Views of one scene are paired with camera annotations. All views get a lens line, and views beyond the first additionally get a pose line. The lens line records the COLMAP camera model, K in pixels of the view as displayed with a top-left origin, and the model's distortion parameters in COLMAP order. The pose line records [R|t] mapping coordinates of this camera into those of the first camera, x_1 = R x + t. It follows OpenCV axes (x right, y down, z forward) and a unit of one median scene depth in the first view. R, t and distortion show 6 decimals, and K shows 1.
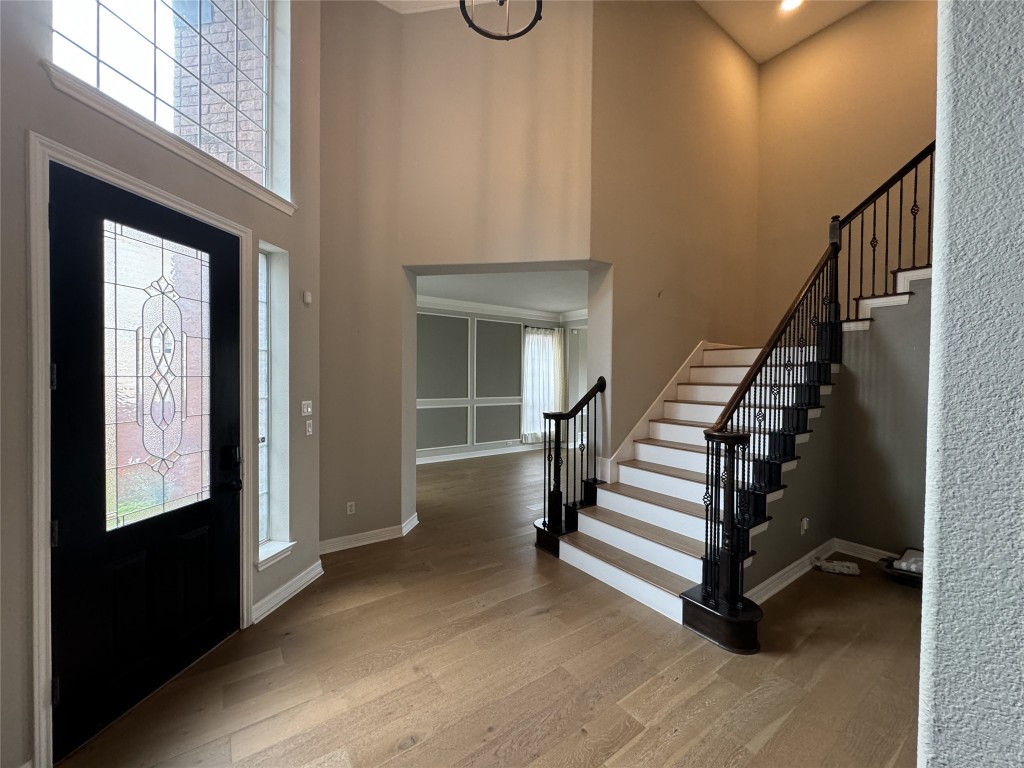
lens RADIAL K [[410.3, 0, 512.0], [0, 410.3, 384.0], [0, 0, 1]] dist [-0.015839, -0.000095]
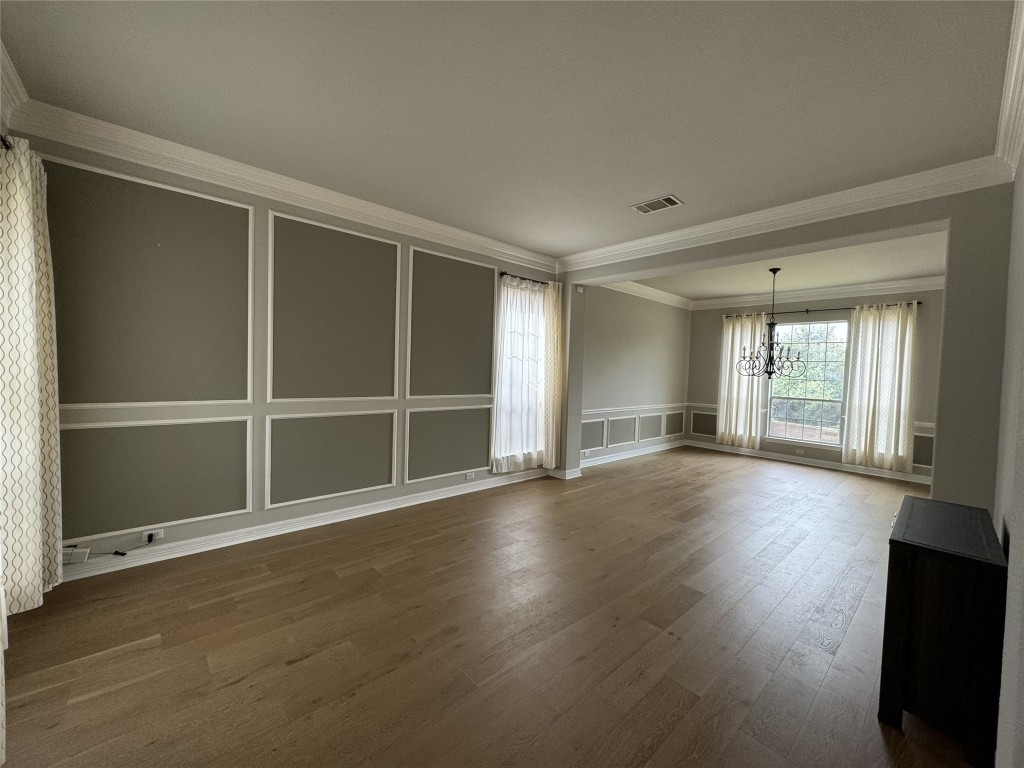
lens RADIAL K [[410.3, 0, 512.0], [0, 410.3, 384.0], [0, 0, 1]] dist [-0.015839, -0.000095]
pose [[0.993759, 0.018089, 0.110072, -0.014362], [-0.019858, 0.999690, 0.014993, 0.007143], [-0.109767, -0.017085, 0.993810, 0.452766]]
